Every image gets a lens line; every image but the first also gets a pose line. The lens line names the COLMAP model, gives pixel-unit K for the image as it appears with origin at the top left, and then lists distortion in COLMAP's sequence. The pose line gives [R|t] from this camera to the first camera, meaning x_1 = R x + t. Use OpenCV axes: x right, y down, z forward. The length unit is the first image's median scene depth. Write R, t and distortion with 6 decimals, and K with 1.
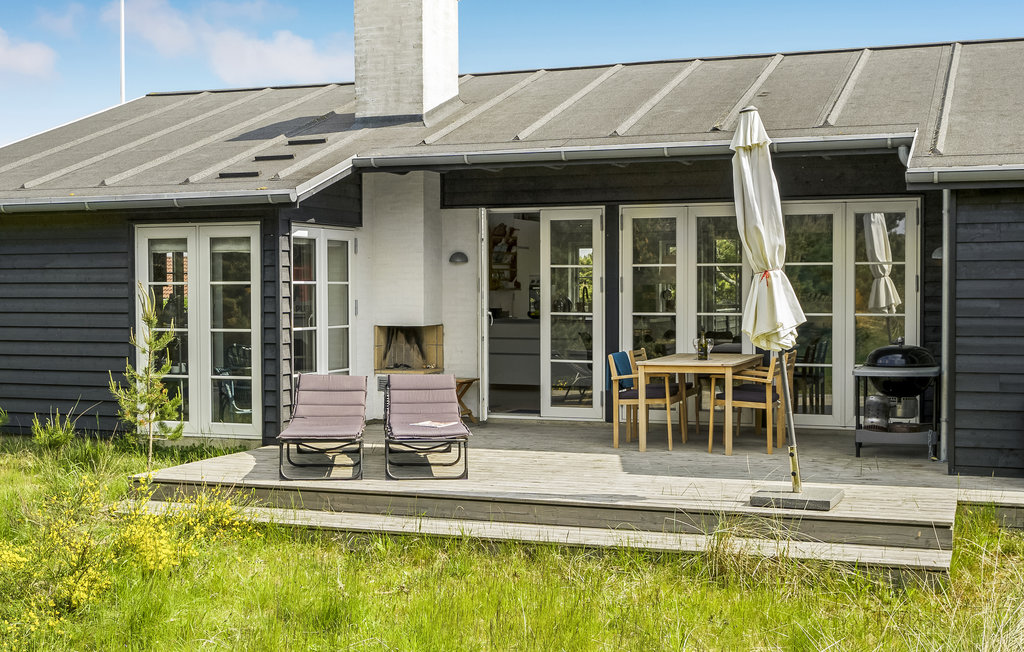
lens RADIAL K [[1420.0, 0, 512.0], [0, 1420.0, 326.0], [0, 0, 1]] dist [0.016789, -0.003210]
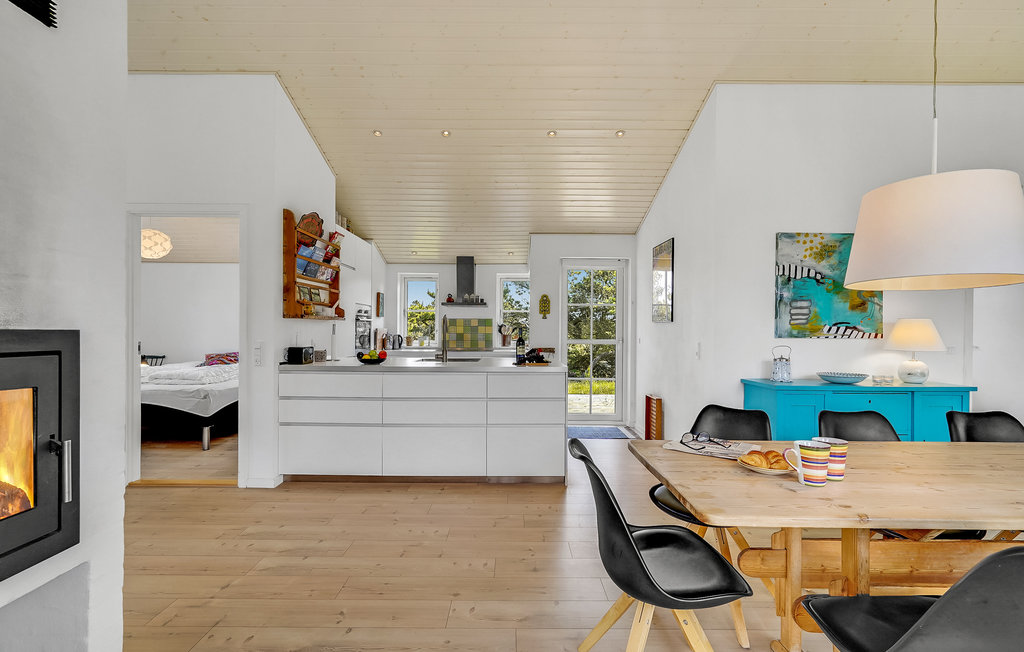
lens RADIAL K [[462.3, 0, 512.0], [0, 462.3, 326.0], [0, 0, 1]] dist [0.021772, 0.000266]
pose [[0.932127, 0.010901, 0.361967, 0.000191], [0.000760, 0.999486, -0.032057, -0.013771], [-0.362131, 0.030156, 0.931639, 0.697062]]
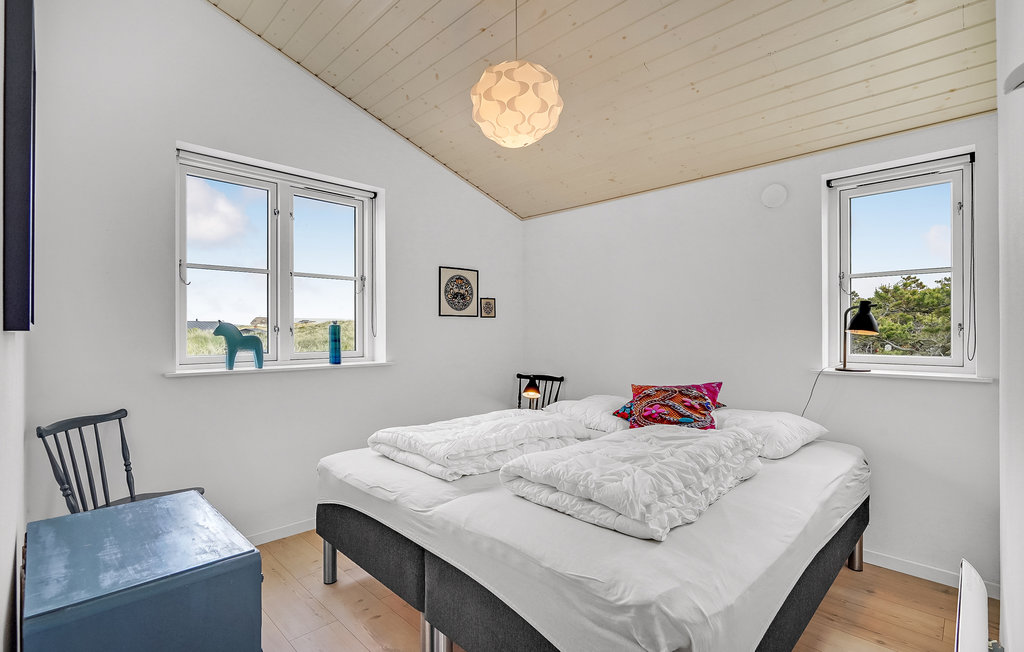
lens RADIAL K [[462.3, 0, 512.0], [0, 462.3, 326.0], [0, 0, 1]] dist [0.021772, 0.000266]
pose [[0.913614, -0.003235, -0.406569, -0.037808], [-0.009782, 0.999504, -0.029934, -0.016309], [0.406464, 0.031325, 0.913130, 0.854431]]
